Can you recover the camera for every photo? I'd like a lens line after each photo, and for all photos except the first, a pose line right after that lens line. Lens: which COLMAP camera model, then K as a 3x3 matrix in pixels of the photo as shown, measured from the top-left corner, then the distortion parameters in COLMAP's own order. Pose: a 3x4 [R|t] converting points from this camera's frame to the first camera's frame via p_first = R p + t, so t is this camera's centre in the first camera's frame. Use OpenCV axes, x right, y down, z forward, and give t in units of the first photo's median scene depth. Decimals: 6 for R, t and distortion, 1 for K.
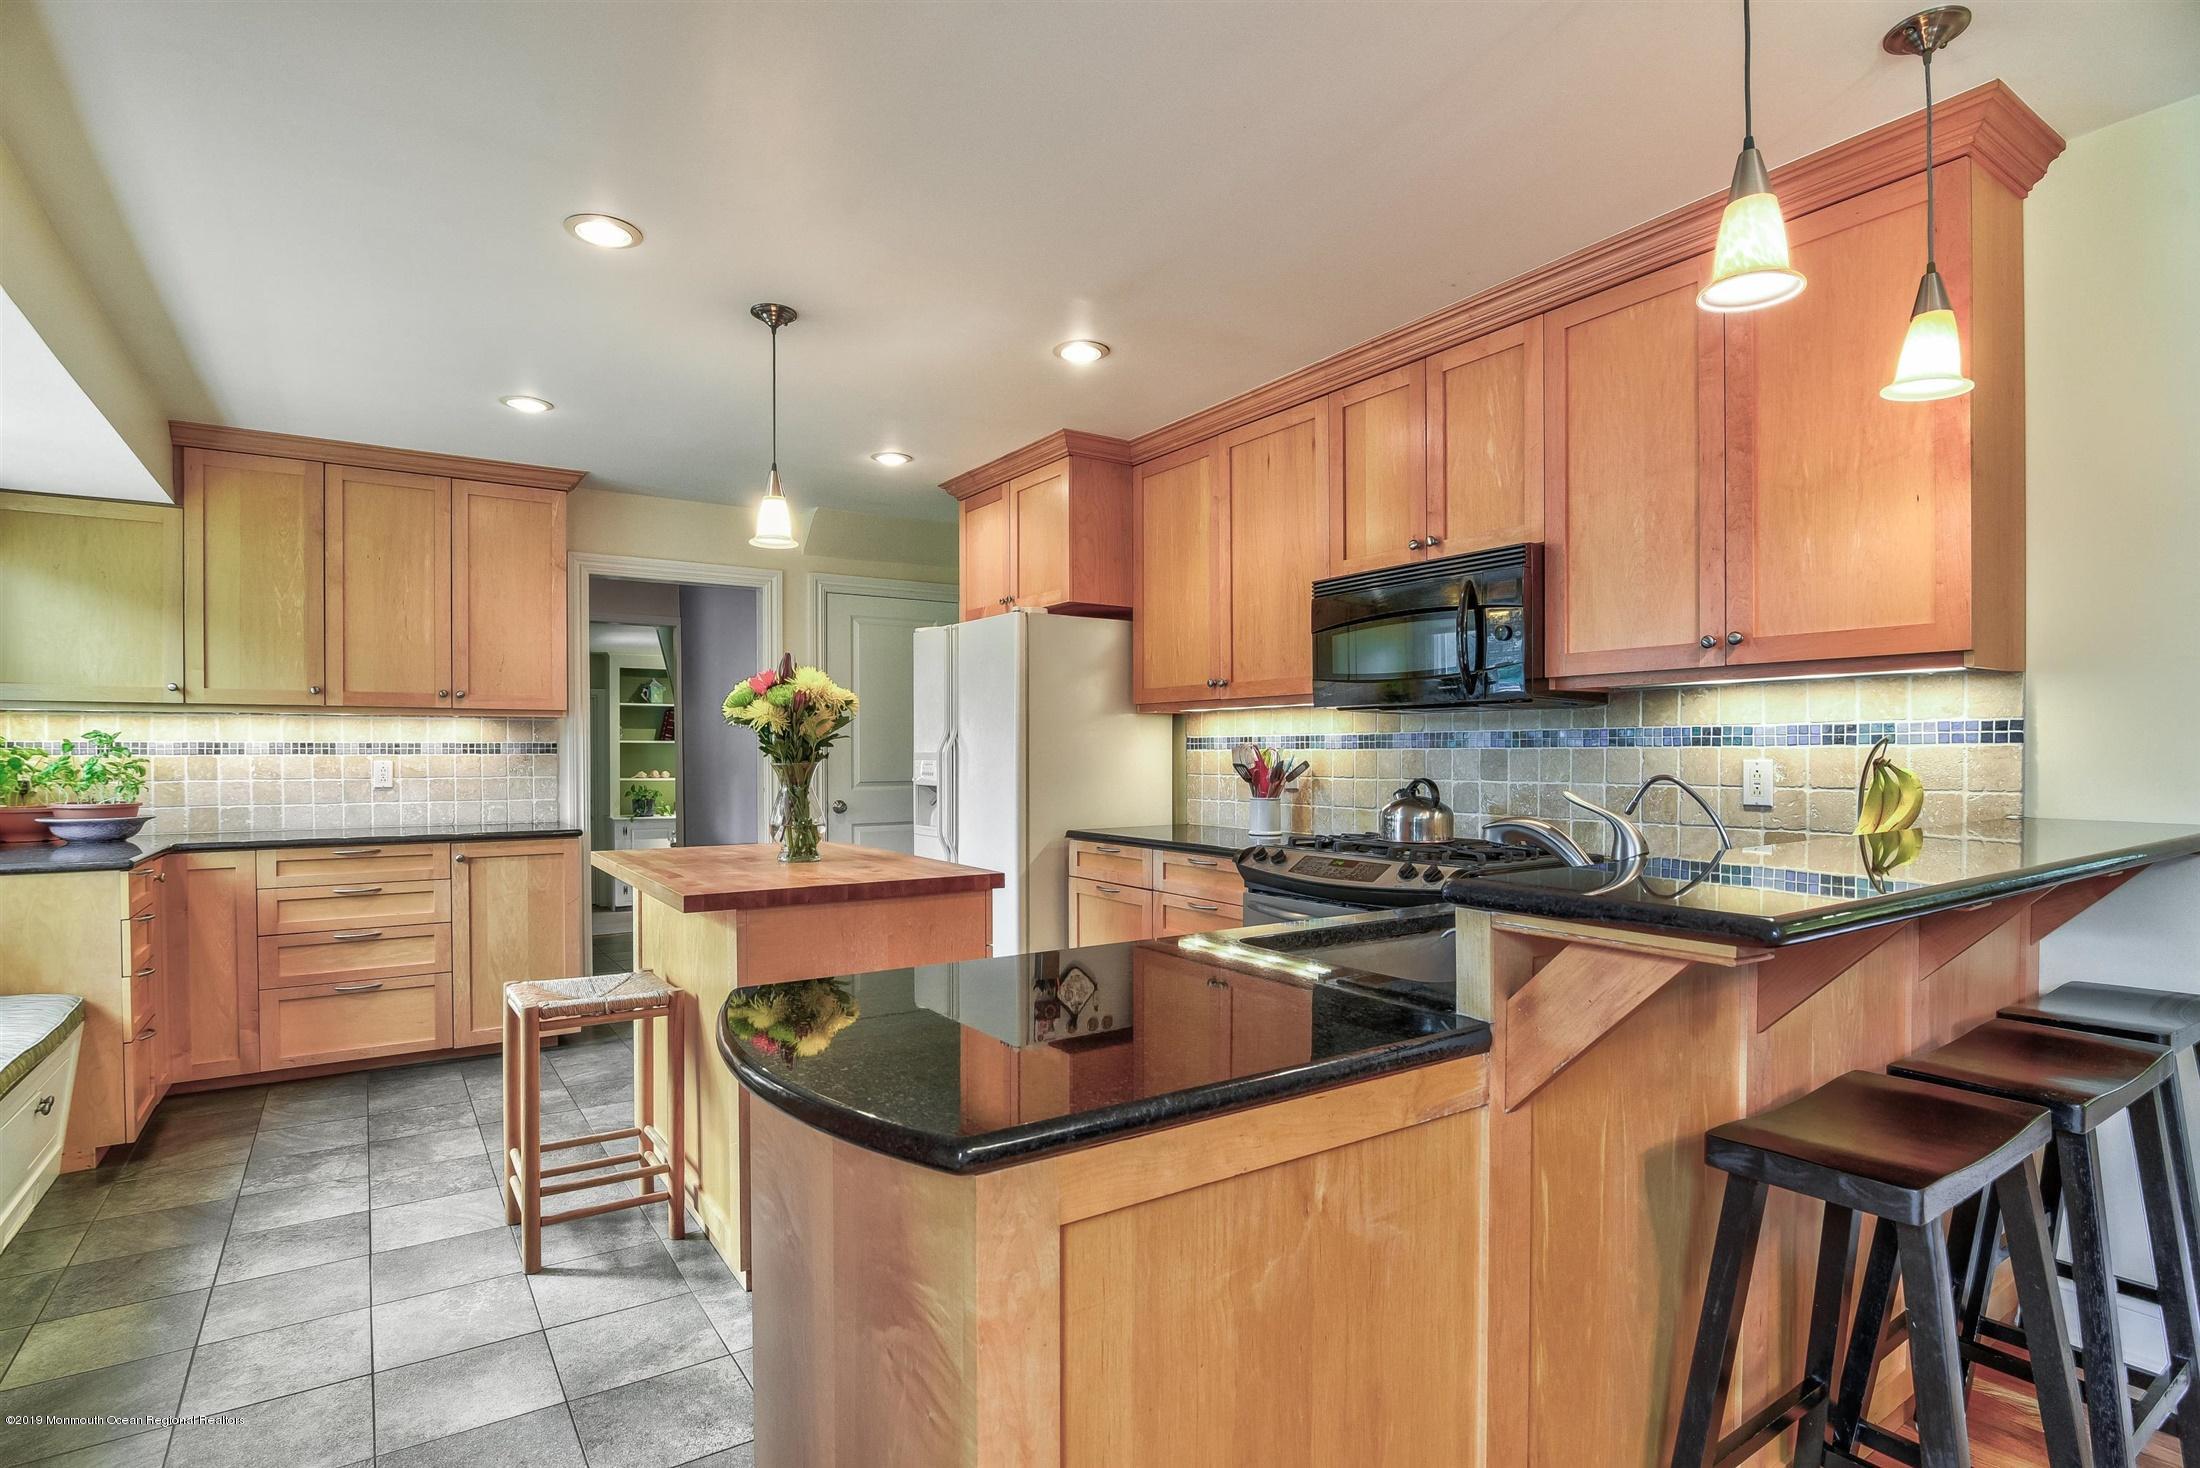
lens RADIAL K [[1089.1, 0, 1096.4], [0, 1089.1, 752.7], [0, 0, 1]] dist [-0.022922, 0.000207]
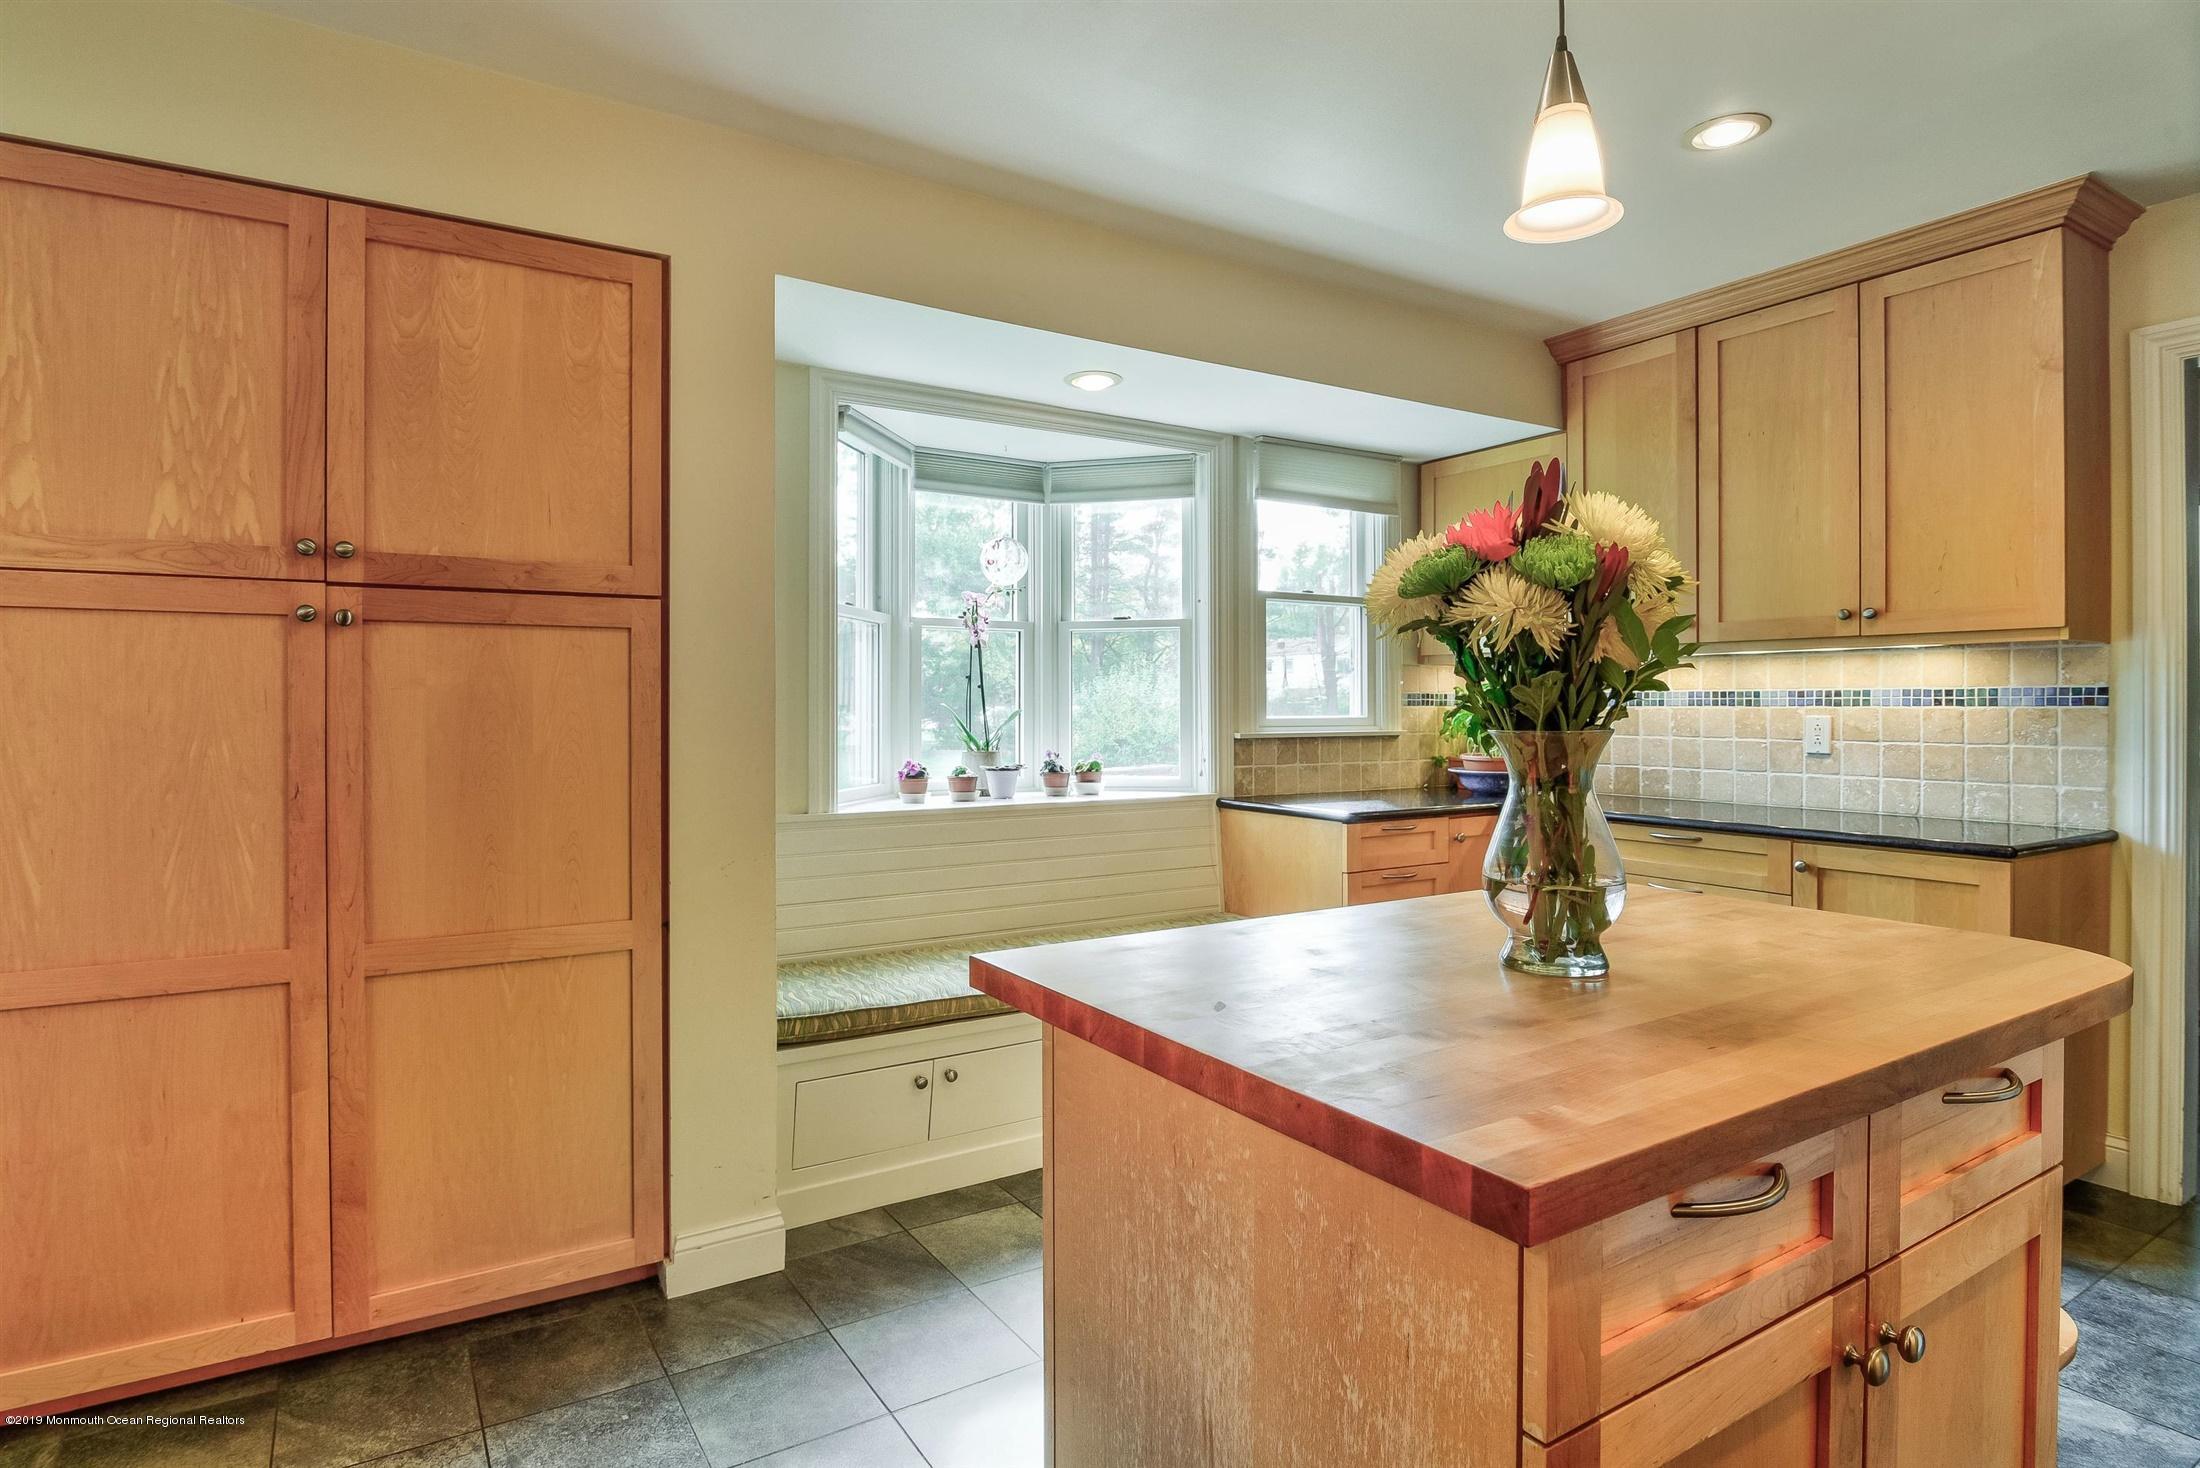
lens RADIAL K [[1116.7, 0, 1009.1], [0, 1116.7, 714.0], [0, 0, 1]] dist [-0.037899, 0.001551]
pose [[-0.075800, 0.008861, -0.997084, 0.109346], [-0.000633, 0.999960, 0.008934, 0.000522], [0.997123, 0.001308, -0.075791, 0.612493]]
